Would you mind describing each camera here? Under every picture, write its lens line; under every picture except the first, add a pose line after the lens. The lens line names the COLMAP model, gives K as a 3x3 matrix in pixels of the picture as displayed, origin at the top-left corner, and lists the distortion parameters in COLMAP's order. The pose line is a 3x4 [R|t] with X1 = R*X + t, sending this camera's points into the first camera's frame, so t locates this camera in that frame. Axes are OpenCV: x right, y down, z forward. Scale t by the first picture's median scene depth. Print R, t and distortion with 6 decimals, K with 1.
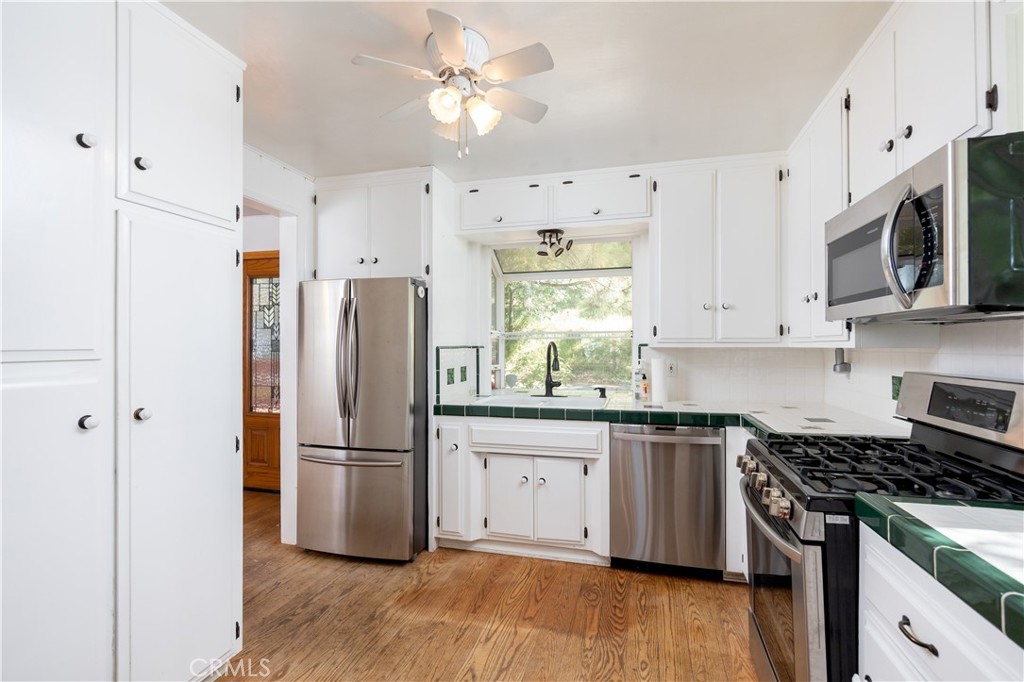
lens RADIAL K [[448.8, 0, 521.2], [0, 448.8, 343.0], [0, 0, 1]] dist [-0.000084, -0.000147]
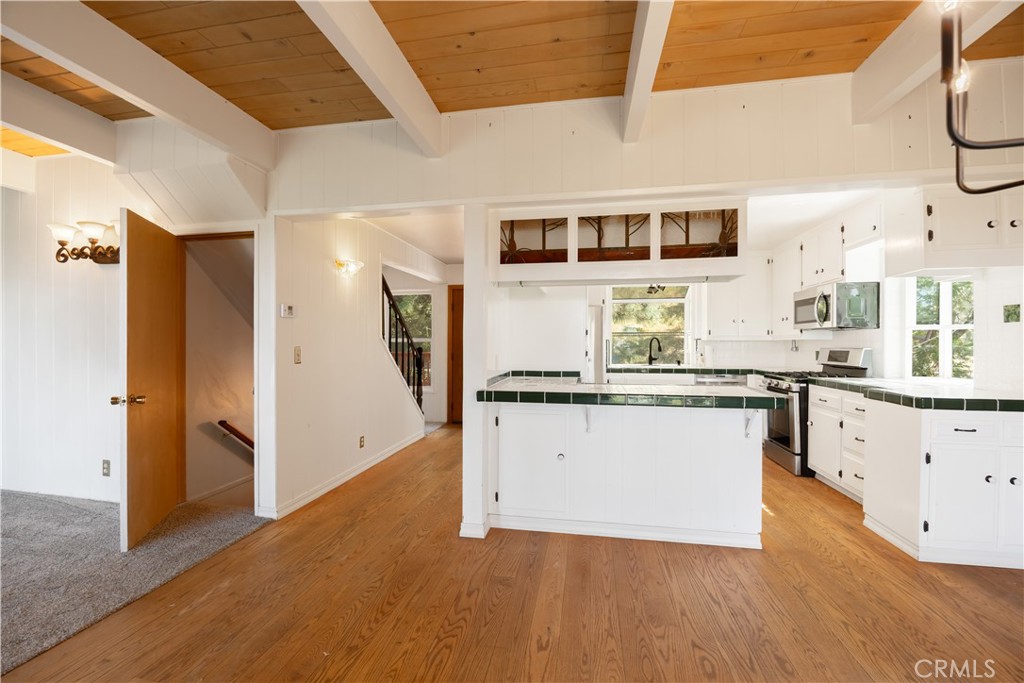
lens RADIAL K [[436.7, 0, 511.9], [0, 436.7, 346.3], [0, 0, 1]] dist [-0.000815, 0.000069]
pose [[0.995887, 0.002653, 0.090564, -0.848699], [-0.003606, 0.999940, 0.010358, 0.021569], [-0.090531, -0.010642, 0.995837, -0.996832]]
